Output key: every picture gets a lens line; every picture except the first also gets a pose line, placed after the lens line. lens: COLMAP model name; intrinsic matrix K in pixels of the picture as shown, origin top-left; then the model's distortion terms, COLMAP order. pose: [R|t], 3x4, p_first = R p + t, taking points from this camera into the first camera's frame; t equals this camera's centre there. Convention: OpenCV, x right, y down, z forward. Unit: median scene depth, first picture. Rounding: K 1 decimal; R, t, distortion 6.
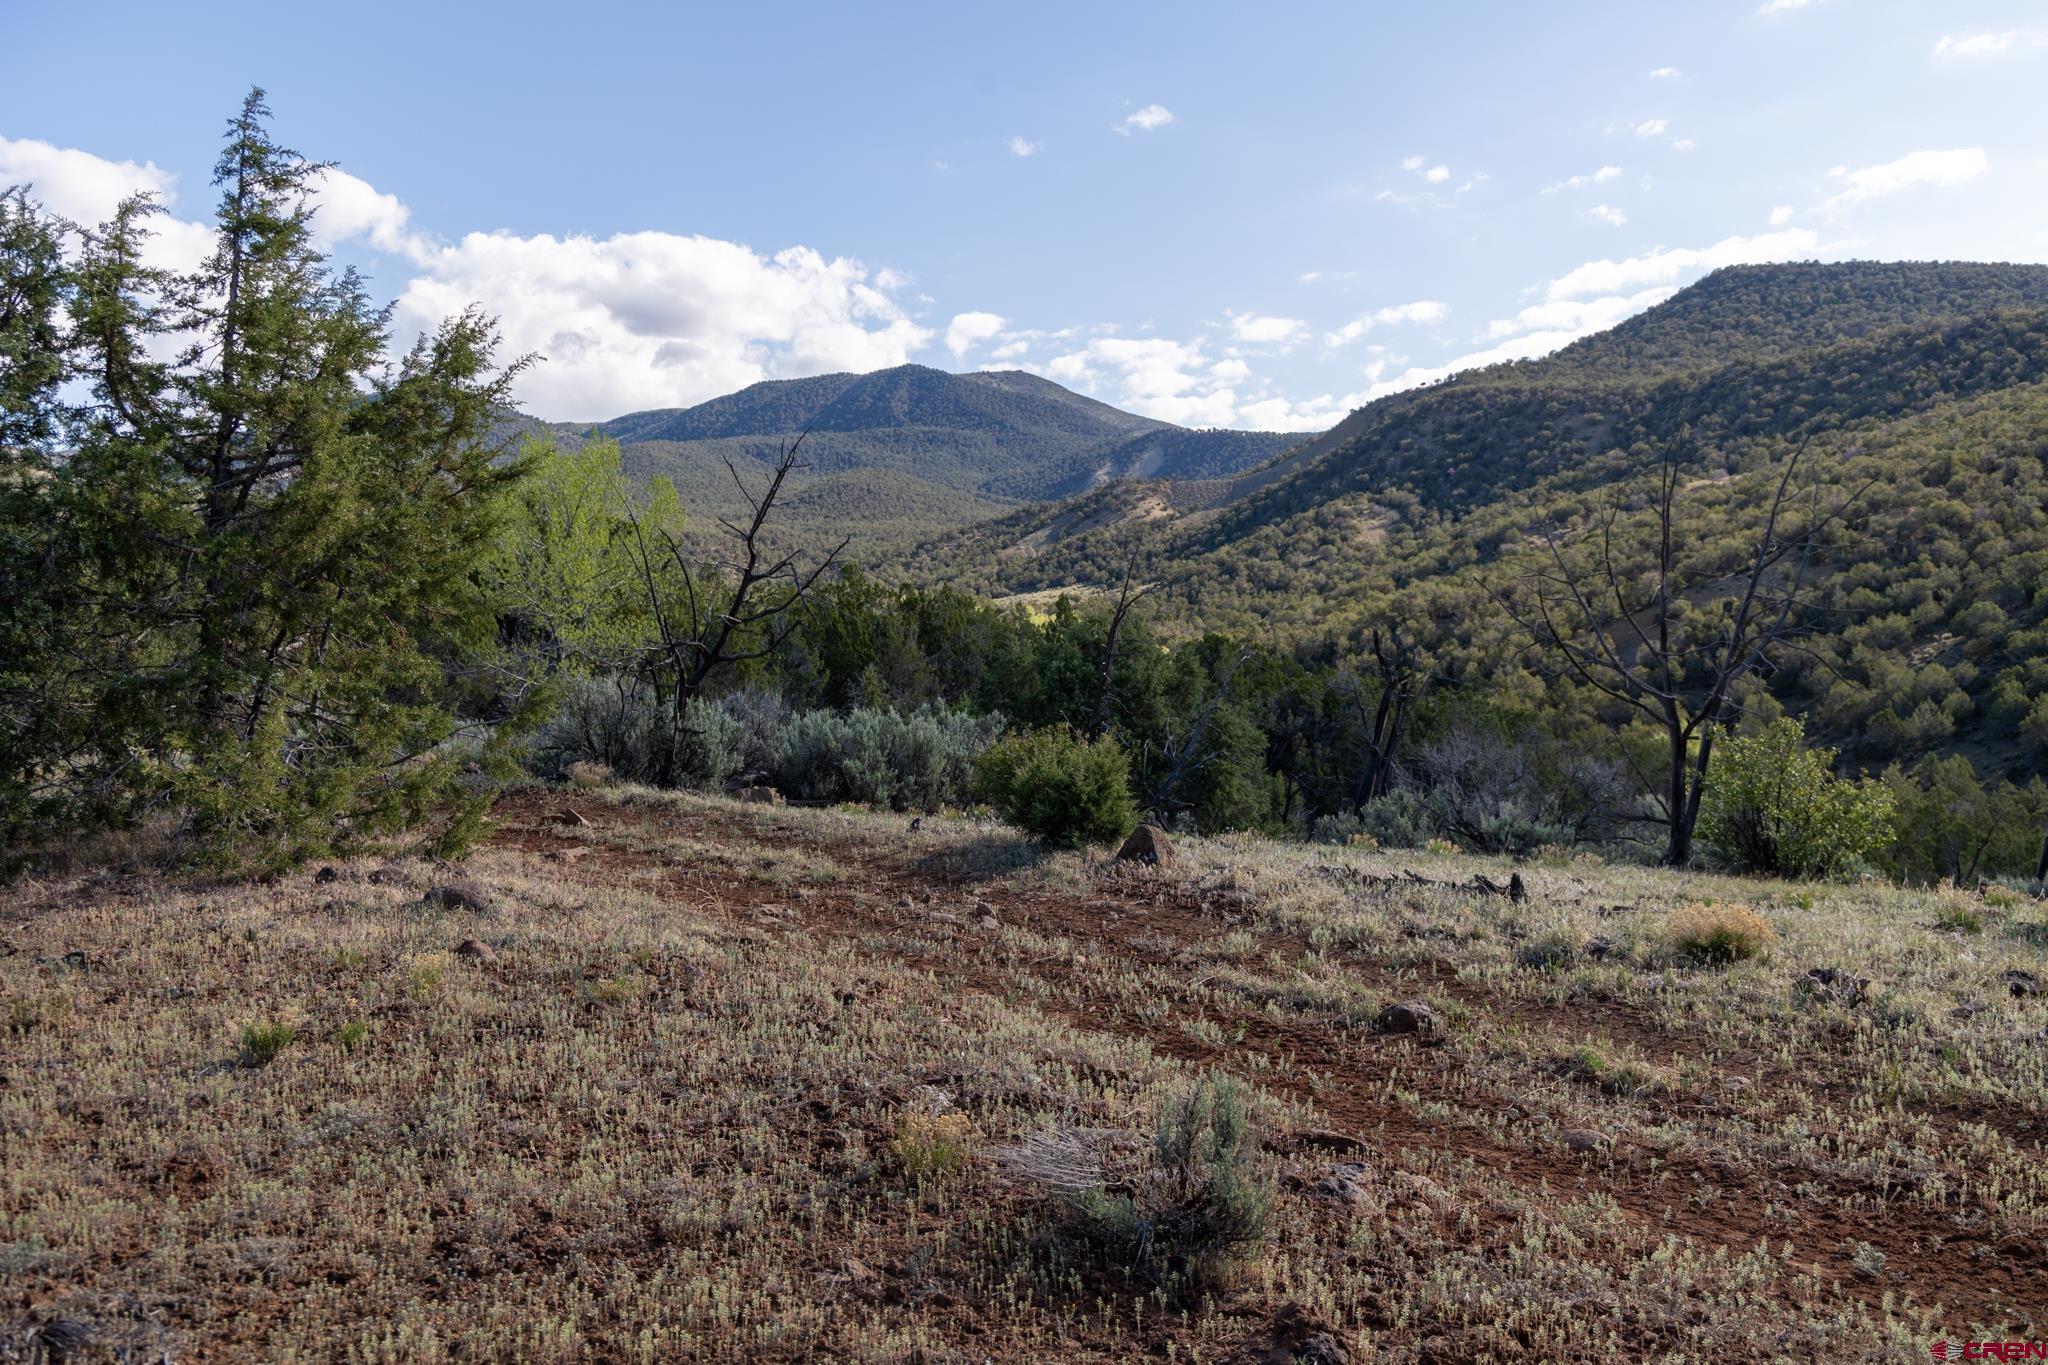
lens RADIAL K [[1827.8, 0, 1024.0], [0, 1827.8, 682.5], [0, 0, 1]] dist [-0.000684, -0.000113]
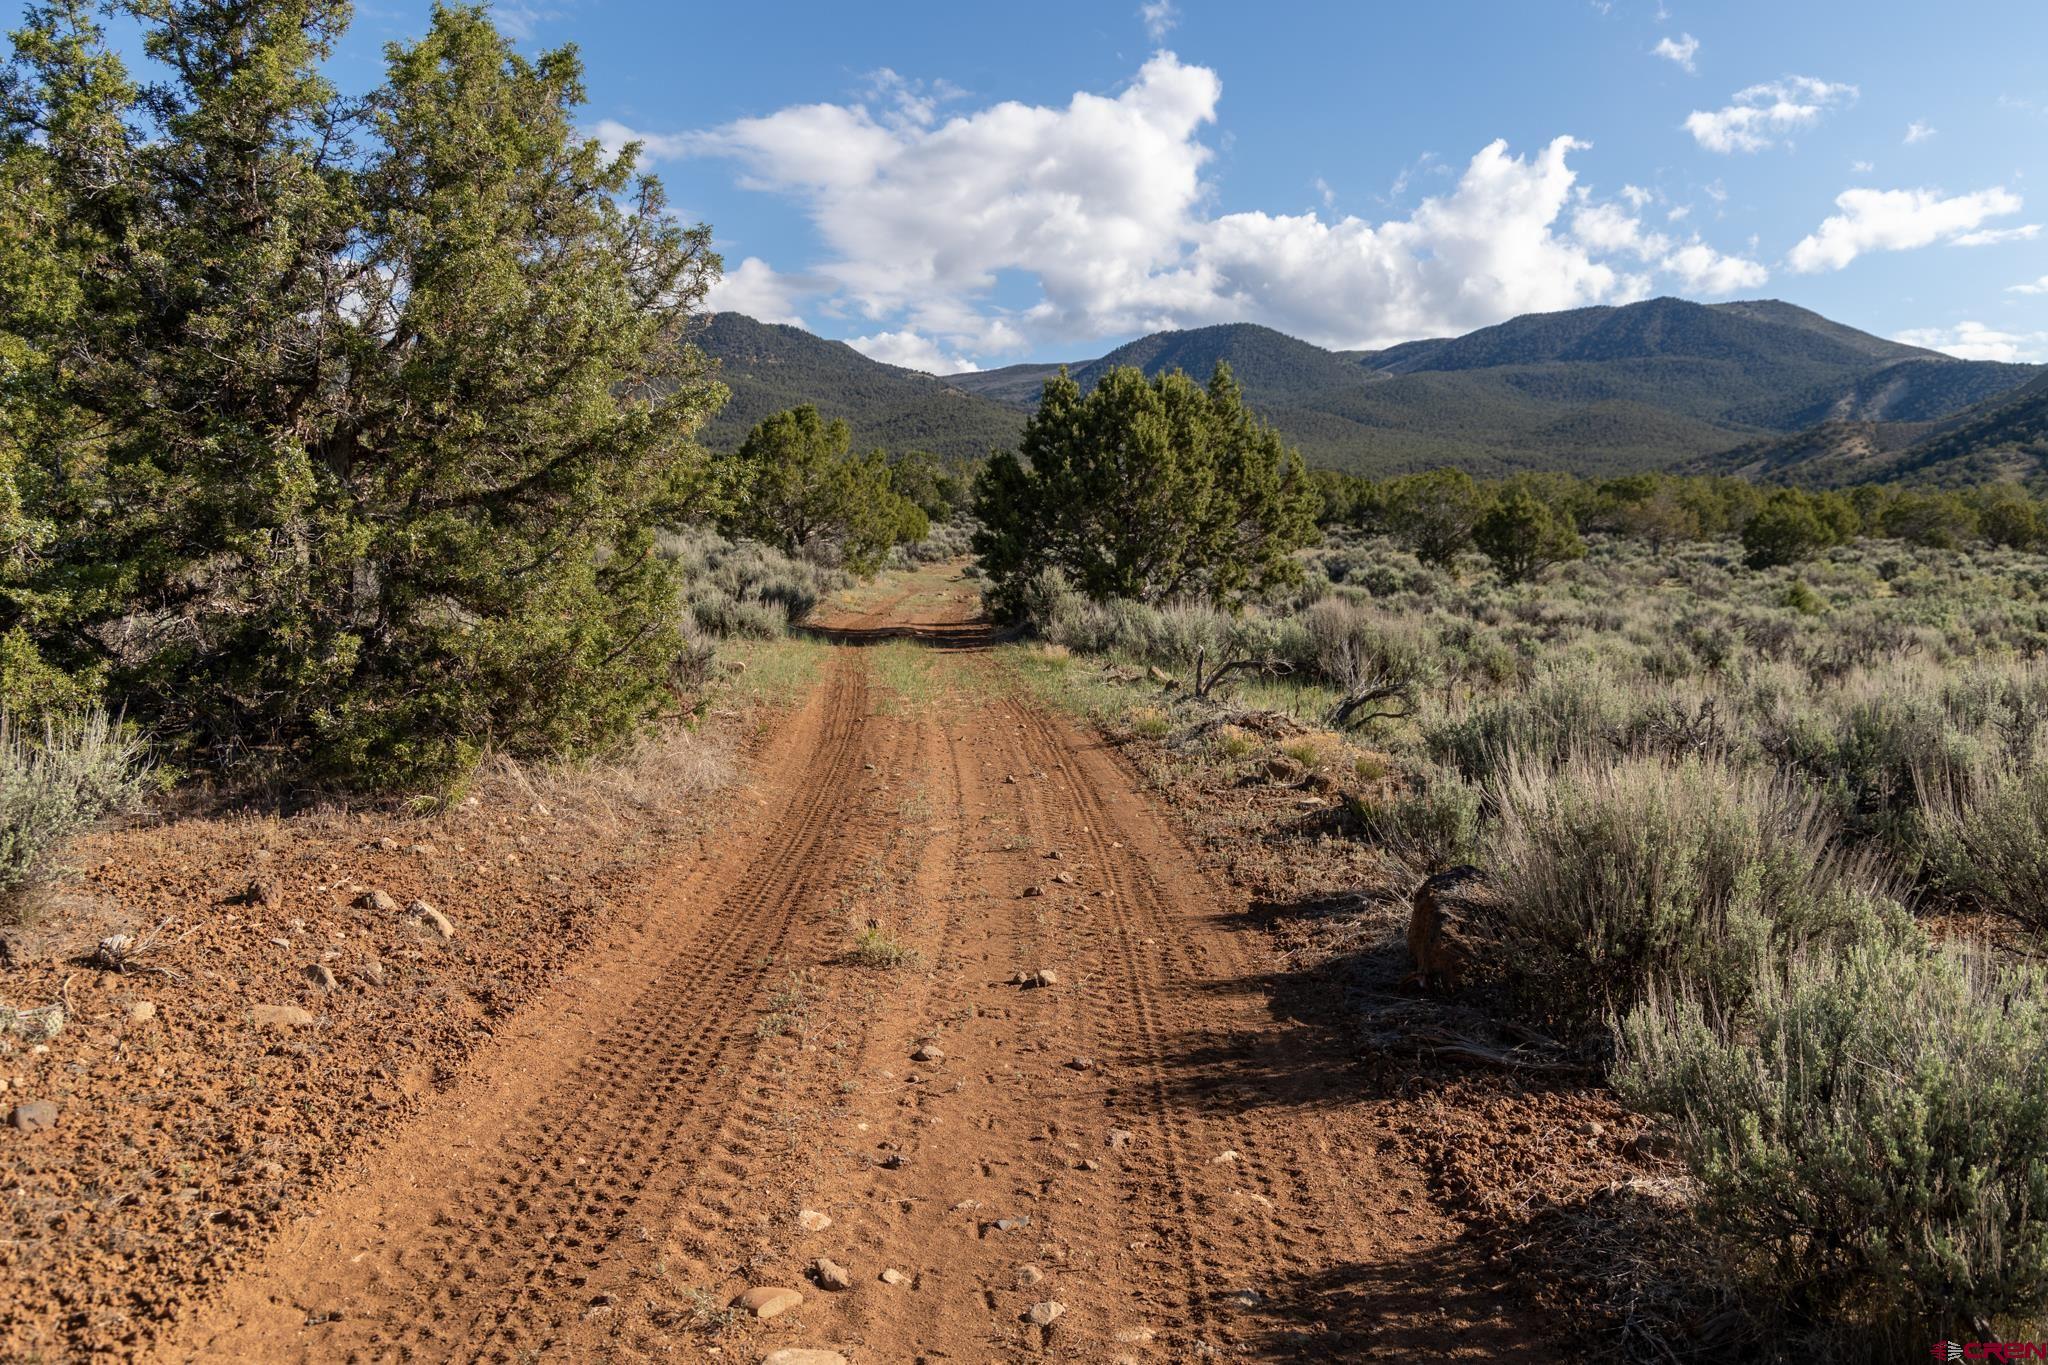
lens RADIAL K [[1779.5, 0, 1024.0], [0, 1779.5, 682.5], [0, 0, 1]] dist [-0.006287, -0.002447]
pose [[0.919744, 0.069594, -0.386300, 0.014175], [-0.048814, 0.996796, 0.063358, 0.007327], [0.389472, -0.039417, 0.920195, -0.161878]]
